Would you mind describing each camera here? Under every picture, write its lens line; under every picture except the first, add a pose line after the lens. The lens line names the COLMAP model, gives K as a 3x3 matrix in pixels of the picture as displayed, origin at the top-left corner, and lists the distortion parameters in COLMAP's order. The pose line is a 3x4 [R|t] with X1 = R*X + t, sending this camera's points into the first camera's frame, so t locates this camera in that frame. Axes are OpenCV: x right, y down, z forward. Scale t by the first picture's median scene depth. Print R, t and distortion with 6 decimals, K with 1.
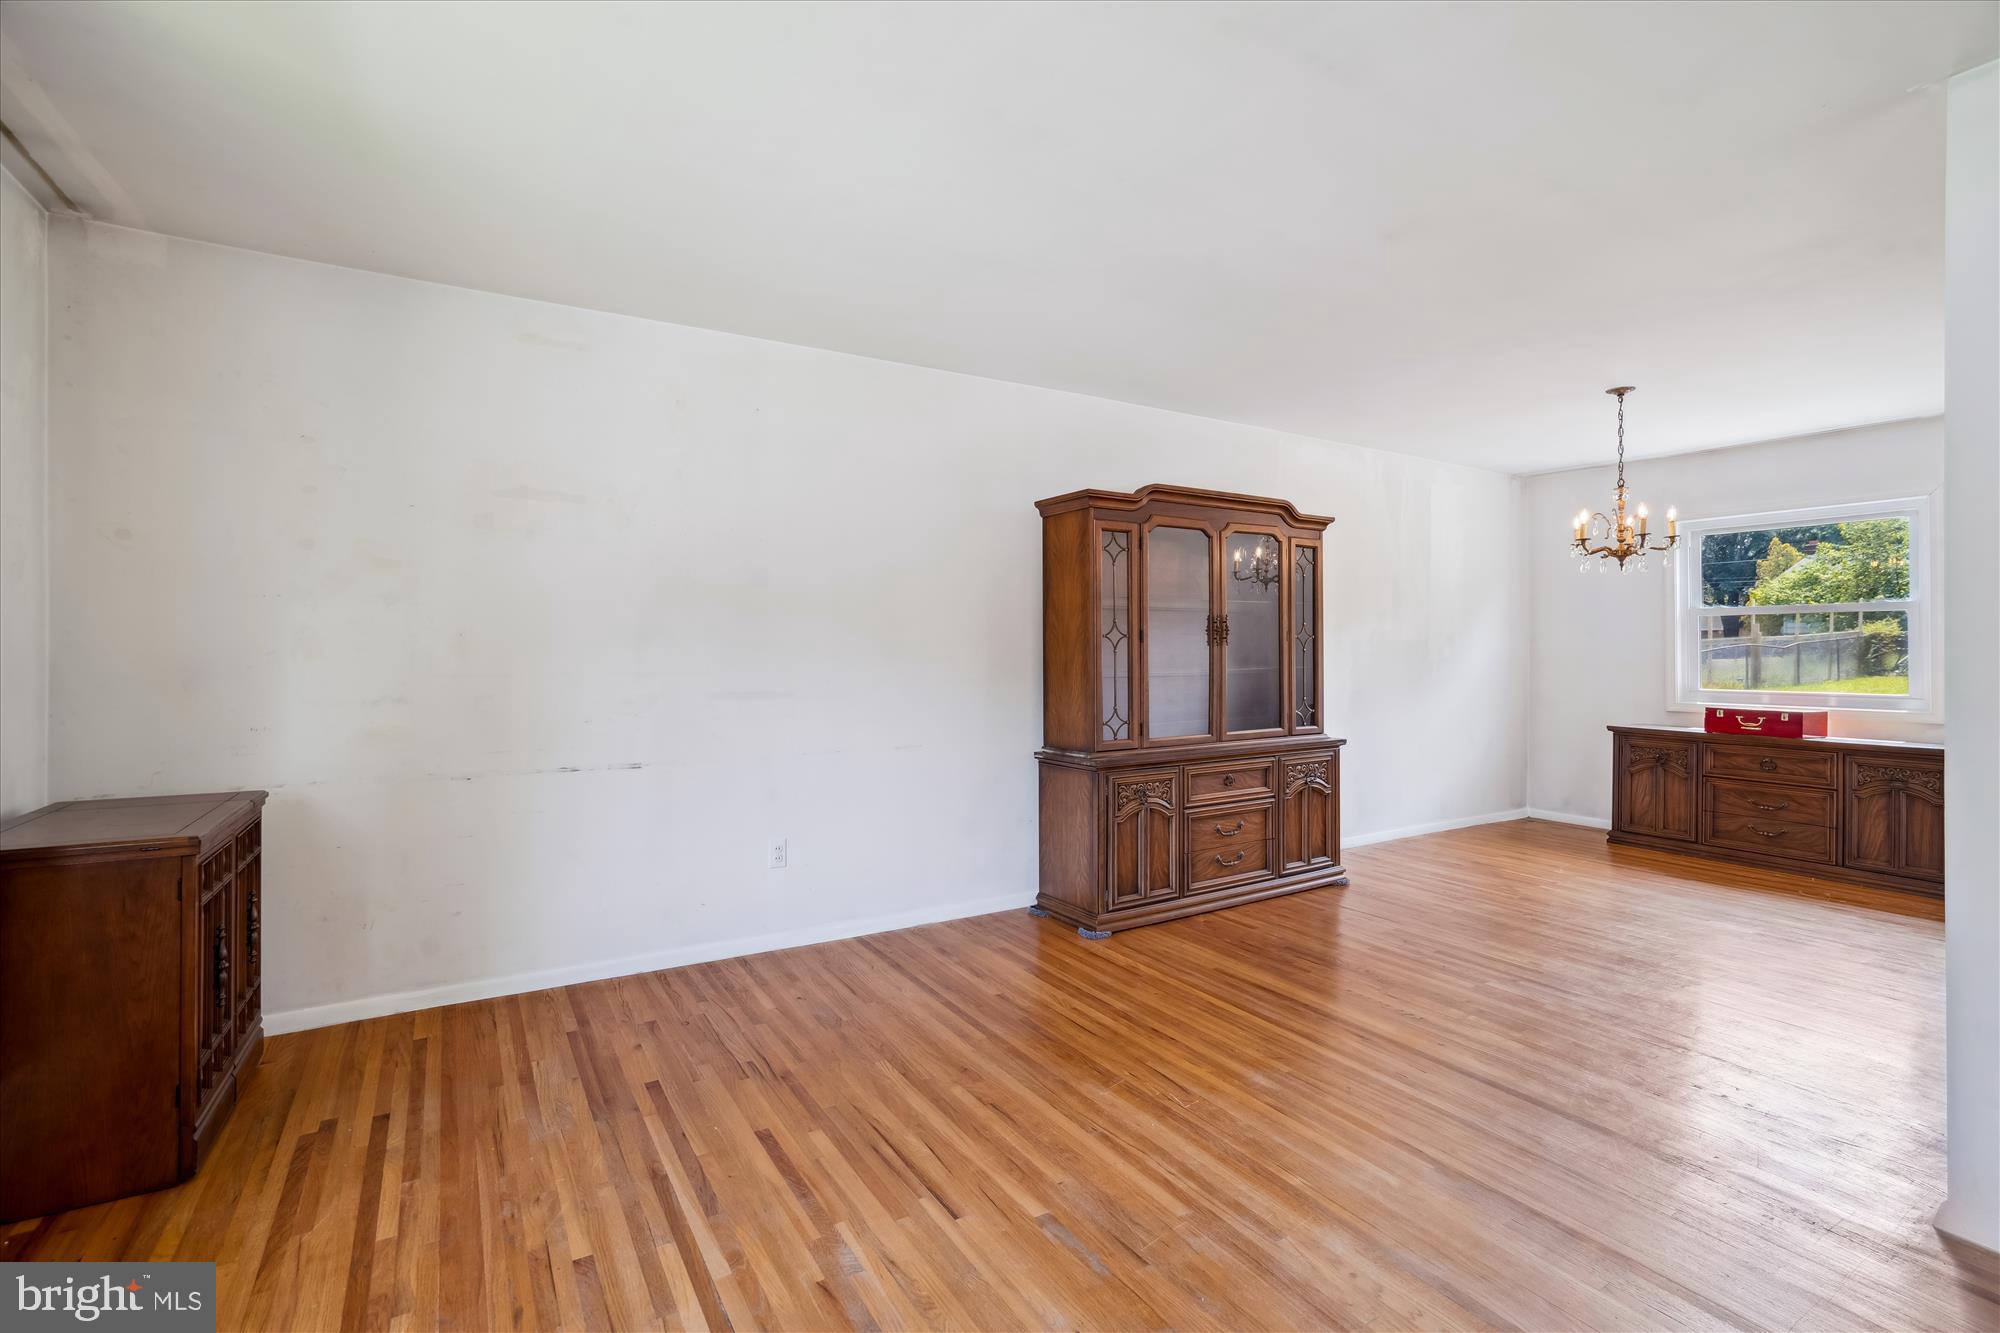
lens RADIAL K [[913.9, 0, 997.0], [0, 913.9, 652.3], [0, 0, 1]] dist [-0.021051, 0.003281]
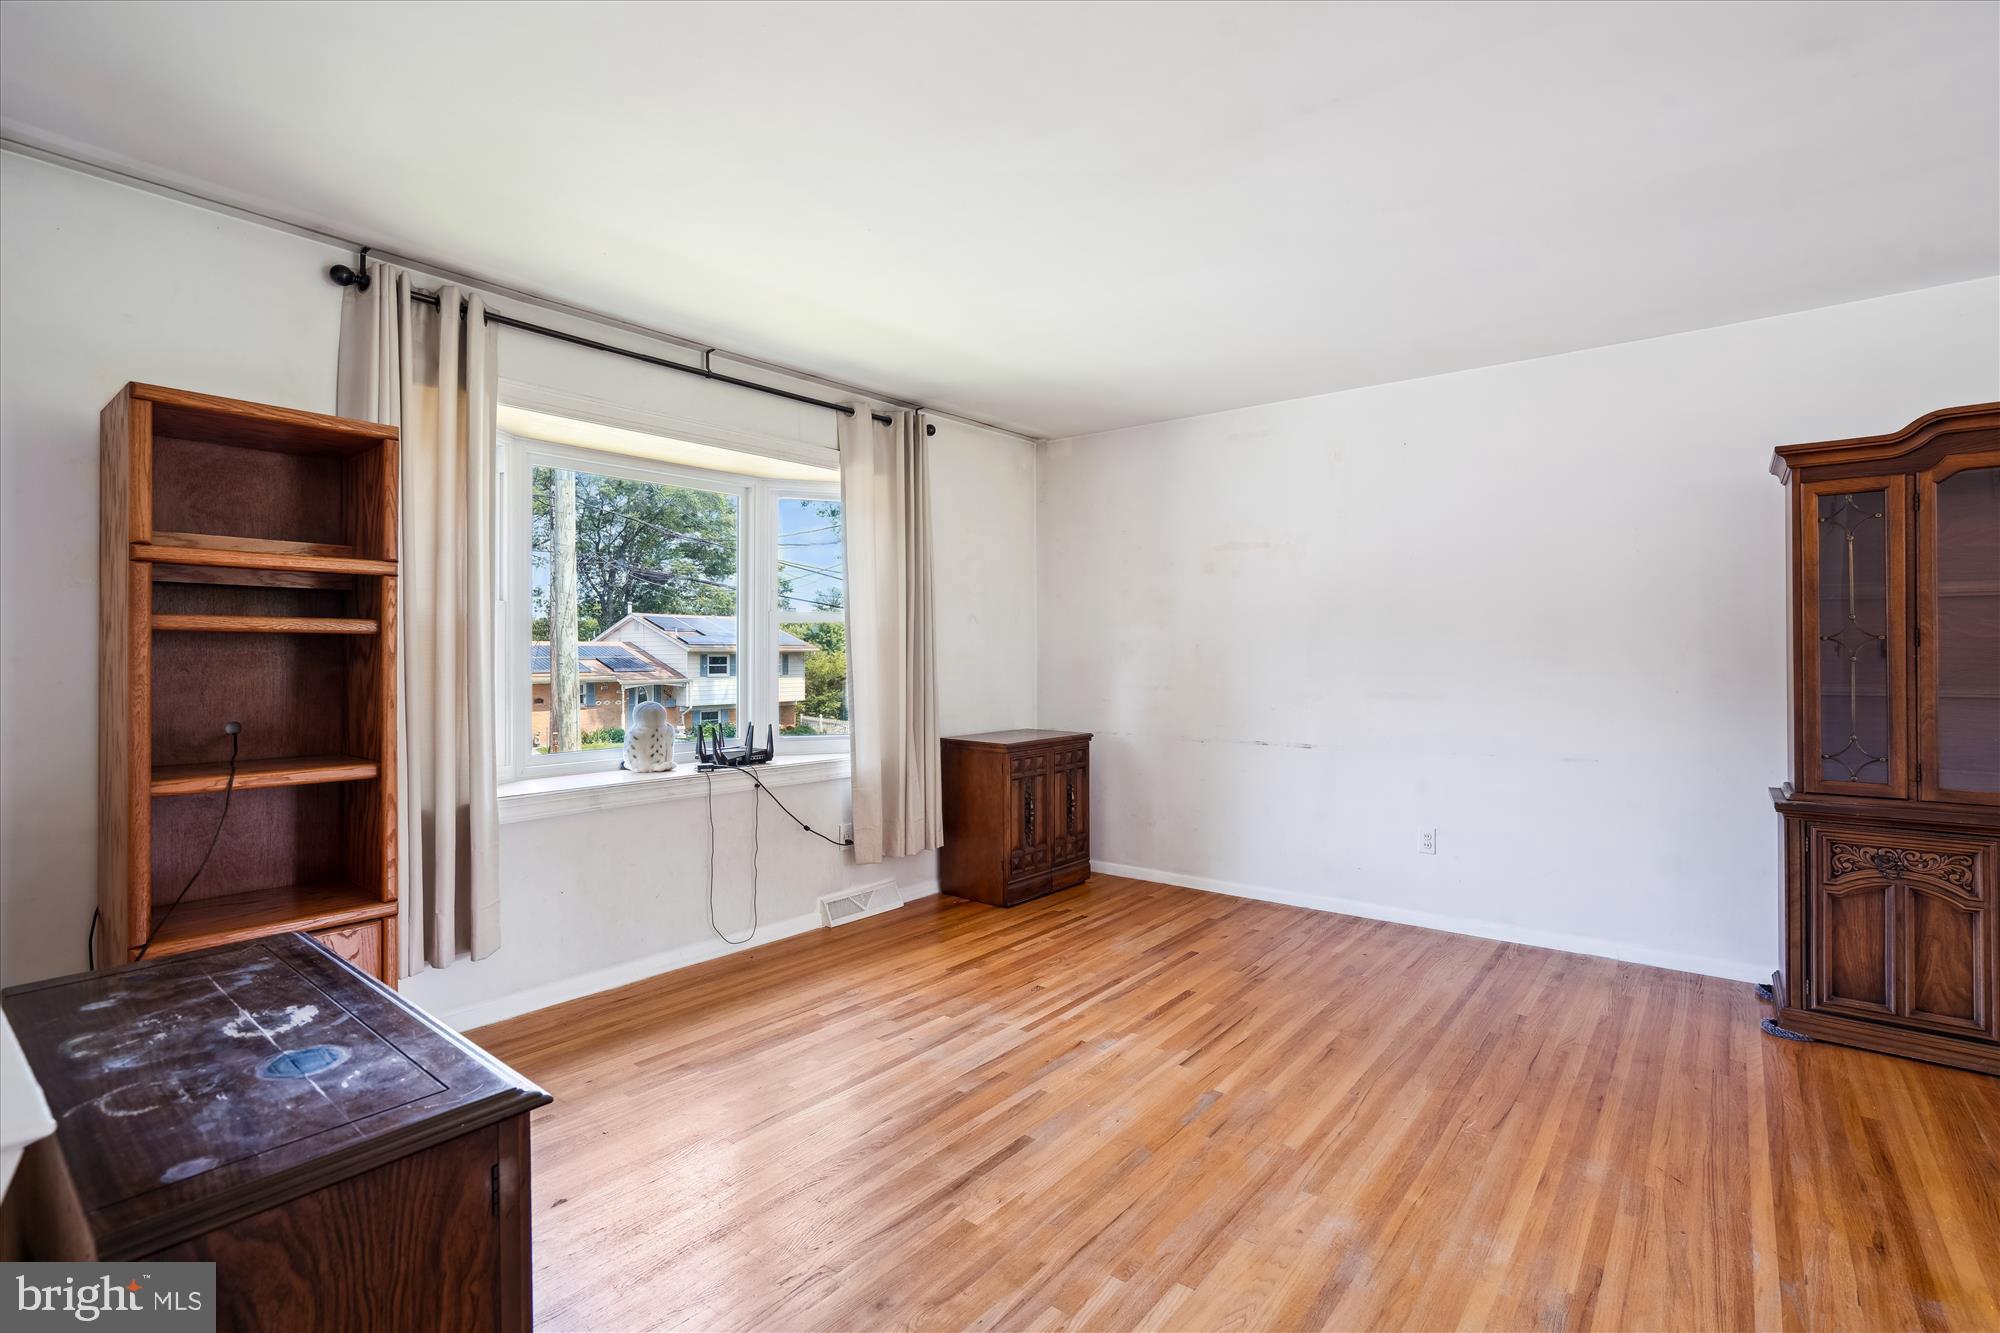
lens RADIAL K [[911.6, 0, 996.0], [0, 911.6, 656.9], [0, 0, 1]] dist [-0.026987, 0.008682]
pose [[0.344889, 0.002401, -0.938641, 0.899394], [-0.002555, 0.999995, 0.001619, -0.003954], [0.938640, 0.001840, 0.344893, 0.194284]]
